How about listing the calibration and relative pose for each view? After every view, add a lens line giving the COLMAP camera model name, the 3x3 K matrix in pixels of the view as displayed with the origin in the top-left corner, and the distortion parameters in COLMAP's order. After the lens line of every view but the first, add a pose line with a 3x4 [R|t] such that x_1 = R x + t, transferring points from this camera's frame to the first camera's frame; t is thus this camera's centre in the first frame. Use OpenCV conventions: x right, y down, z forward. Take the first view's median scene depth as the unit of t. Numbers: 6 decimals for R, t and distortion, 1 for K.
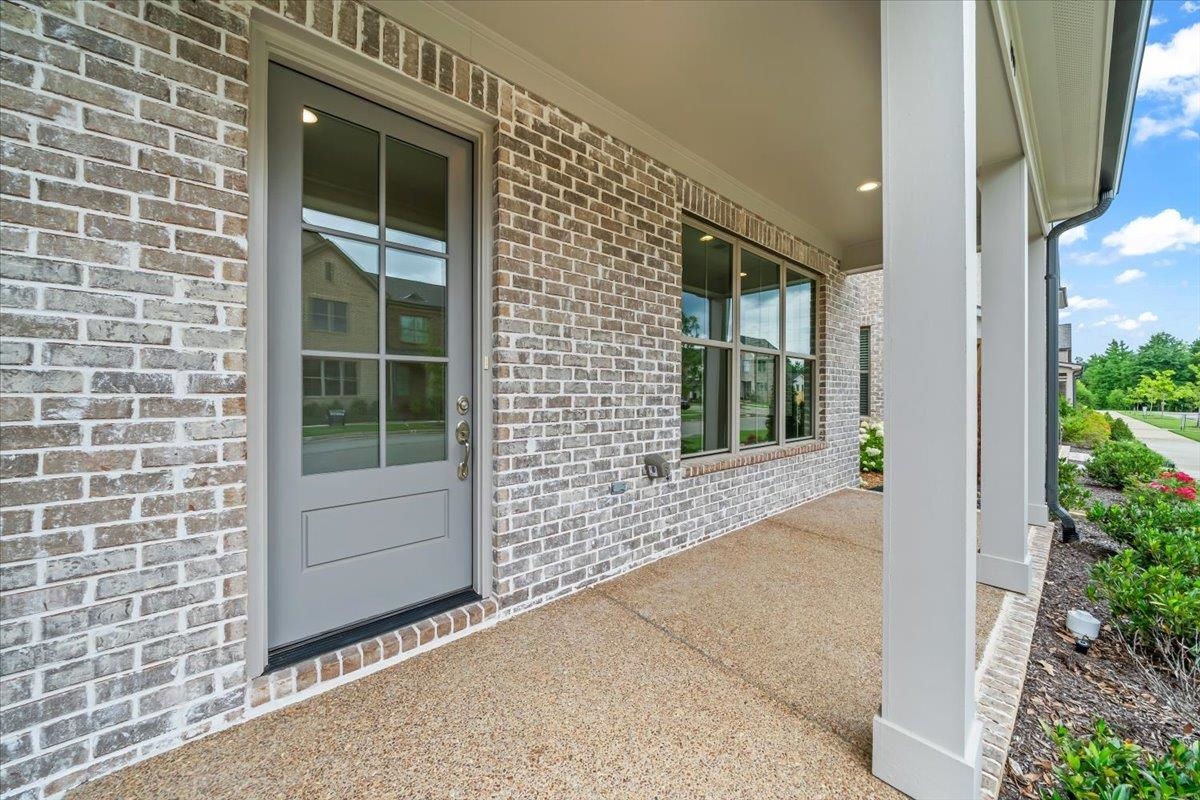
lens RADIAL K [[415.1, 0, 590.8], [0, 415.1, 394.1], [0, 0, 1]] dist [-0.005170, -0.000010]
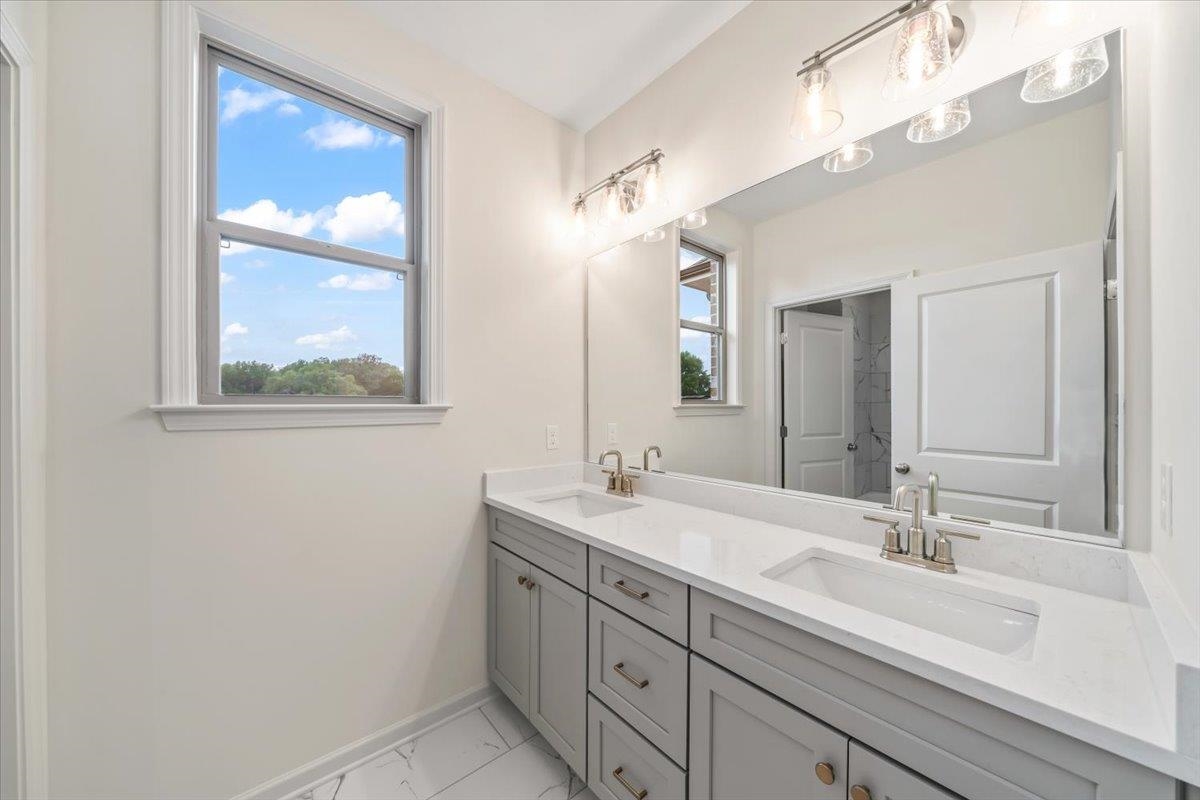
lens RADIAL K [[415.1, 0, 600.4], [0, 415.1, 401.9], [0, 0, 1]] dist [-0.005170, -0.000010]
pose [[0.999895, -0.001104, 0.014459, 1.824075], [0.000998, 0.999972, 0.007355, -0.038527], [-0.014467, -0.007340, 0.999868, 0.127878]]
